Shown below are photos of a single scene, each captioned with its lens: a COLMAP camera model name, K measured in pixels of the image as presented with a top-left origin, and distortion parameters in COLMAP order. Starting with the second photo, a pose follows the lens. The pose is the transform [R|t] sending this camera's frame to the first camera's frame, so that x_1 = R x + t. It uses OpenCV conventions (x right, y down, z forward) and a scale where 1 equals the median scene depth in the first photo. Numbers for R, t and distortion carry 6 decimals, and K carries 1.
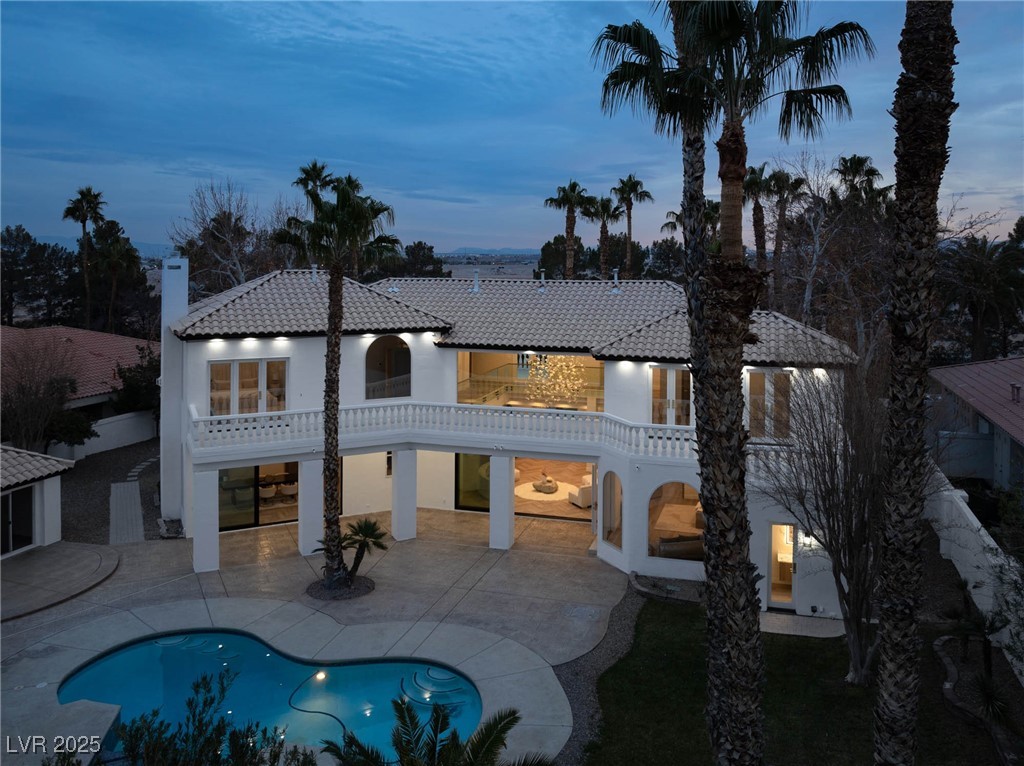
lens RADIAL K [[699.1, 0, 563.0], [0, 699.1, 280.2], [0, 0, 1]] dist [-0.008436, -0.030476]
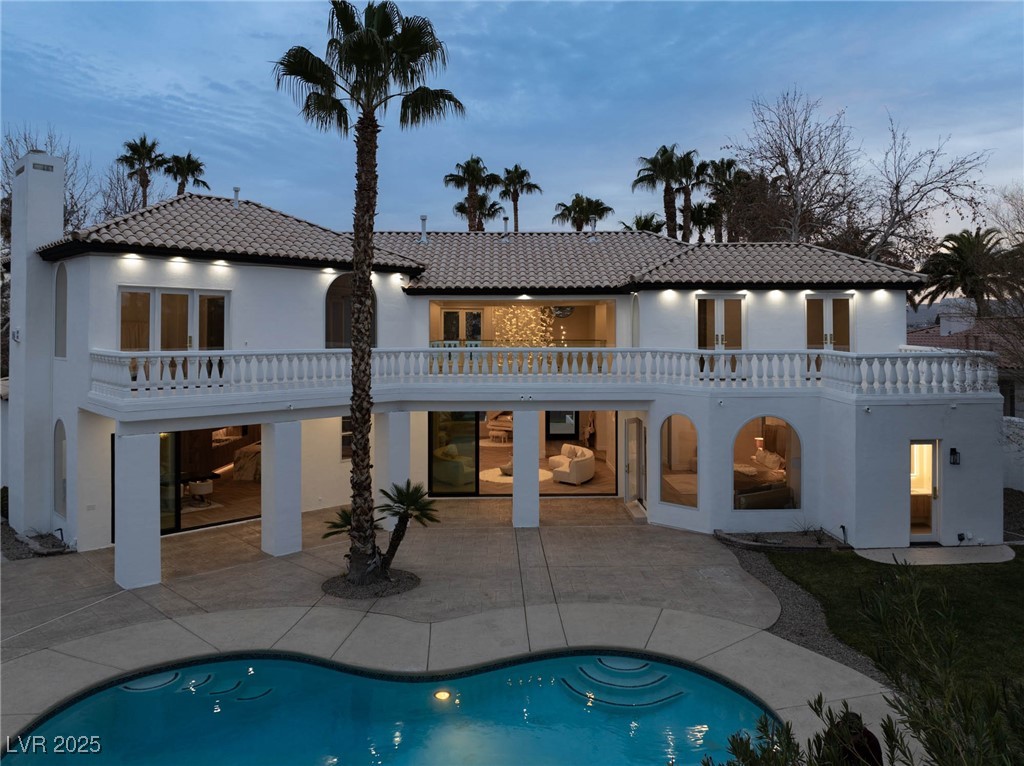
lens RADIAL K [[683.1, 0, 540.2], [0, 683.1, 311.7], [0, 0, 1]] dist [-0.032343, -0.001648]
pose [[0.965941, -0.008230, 0.258632, -0.278702], [0.012507, 0.999811, -0.014897, 0.154824], [-0.258460, 0.017625, 0.965861, 0.250935]]
